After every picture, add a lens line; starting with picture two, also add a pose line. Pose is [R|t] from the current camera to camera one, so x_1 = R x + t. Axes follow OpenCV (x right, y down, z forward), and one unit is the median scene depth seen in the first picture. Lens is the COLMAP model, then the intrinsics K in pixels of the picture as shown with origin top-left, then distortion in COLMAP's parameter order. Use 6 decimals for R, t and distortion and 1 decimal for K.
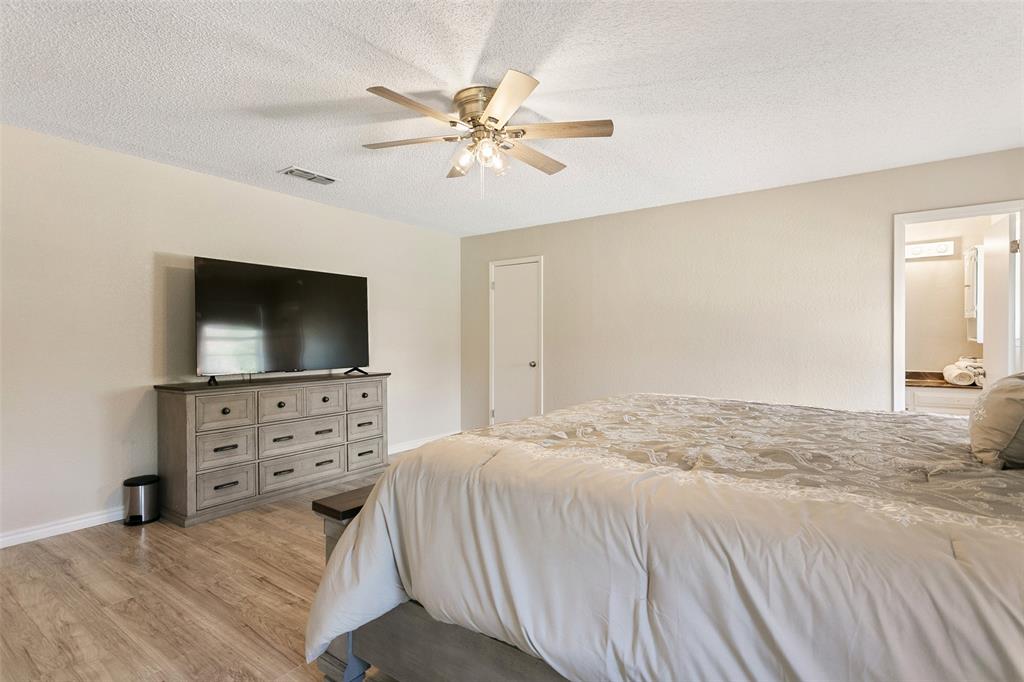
lens RADIAL K [[511.5, 0, 512.0], [0, 511.5, 341.0], [0, 0, 1]] dist [0.002078, -0.000221]
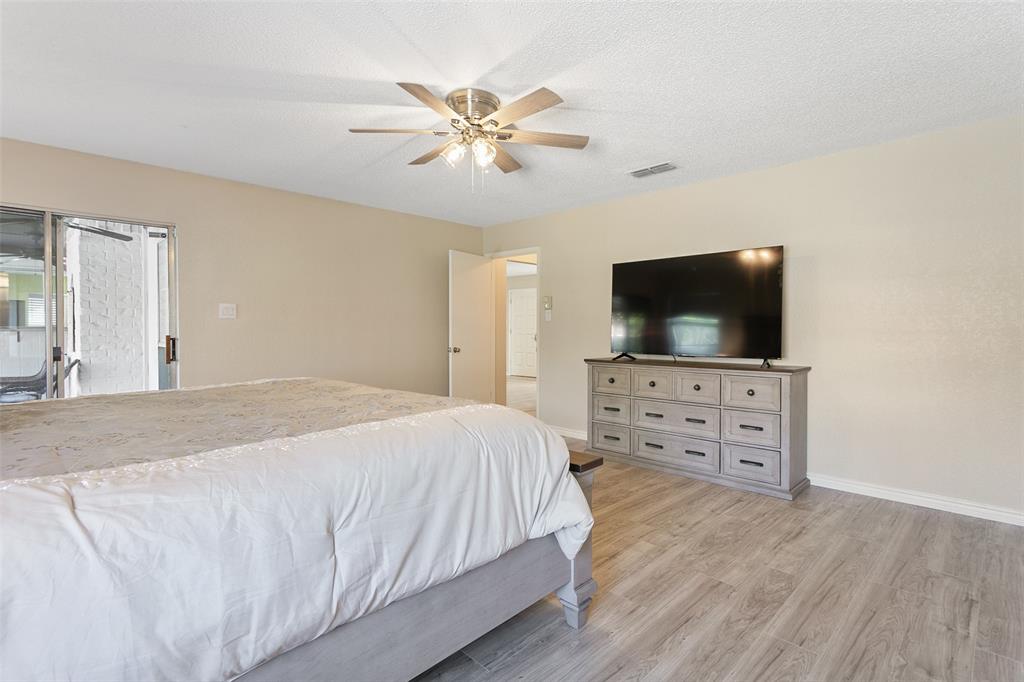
lens RADIAL K [[495.8, 0, 513.6], [0, 495.8, 319.6], [0, 0, 1]] dist [0.001638, 0.000285]
pose [[-0.144255, -0.001672, -0.989539, 0.651498], [0.003010, 0.999993, -0.002129, -0.013254], [0.989536, -0.003285, -0.144249, 0.854098]]
